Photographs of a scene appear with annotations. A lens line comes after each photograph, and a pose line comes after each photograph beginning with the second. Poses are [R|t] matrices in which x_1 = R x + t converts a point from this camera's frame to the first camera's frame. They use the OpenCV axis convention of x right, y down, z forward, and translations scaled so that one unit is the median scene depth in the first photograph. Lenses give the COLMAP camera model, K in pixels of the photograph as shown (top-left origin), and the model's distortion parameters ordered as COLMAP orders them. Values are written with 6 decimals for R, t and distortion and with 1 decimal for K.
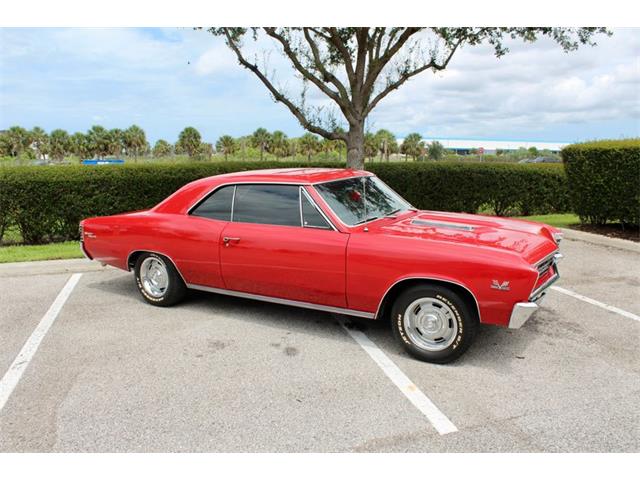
lens RADIAL K [[533.7, 0, 320.0], [0, 533.7, 240.0], [0, 0, 1]] dist [-0.164824, 0.145493]
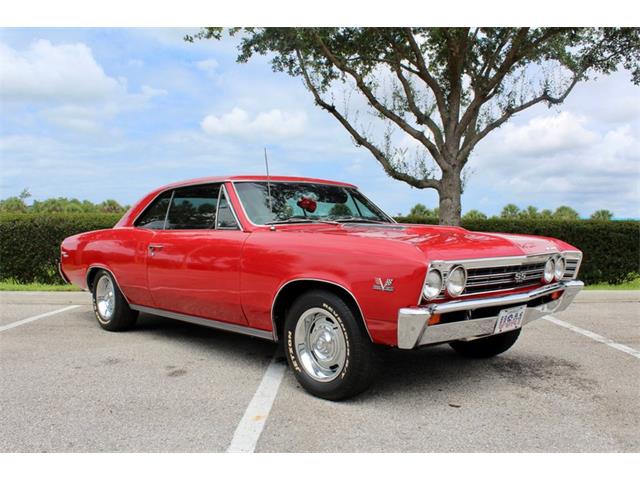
lens RADIAL K [[599.1, 0, 320.0], [0, 599.1, 240.0], [0, 0, 1]] dist [-0.153905, 0.169072]
pose [[0.957380, 0.011922, -0.288586, 0.148435], [-0.056557, 0.987544, -0.146829, 0.045317], [0.283241, 0.156892, 0.946129, 0.058252]]
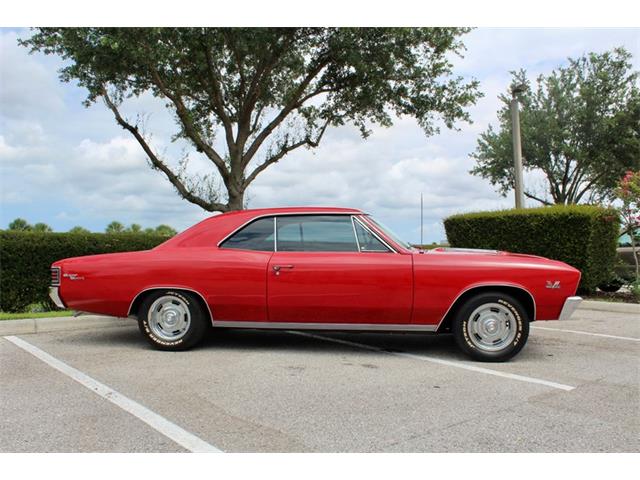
lens RADIAL K [[599.1, 0, 320.0], [0, 599.1, 240.0], [0, 0, 1]] dist [-0.153905, 0.169072]
pose [[0.922473, 0.017824, 0.385651, -0.211624], [0.054632, 0.982854, -0.176105, 0.059137], [-0.382177, 0.183521, 0.905682, -0.021488]]
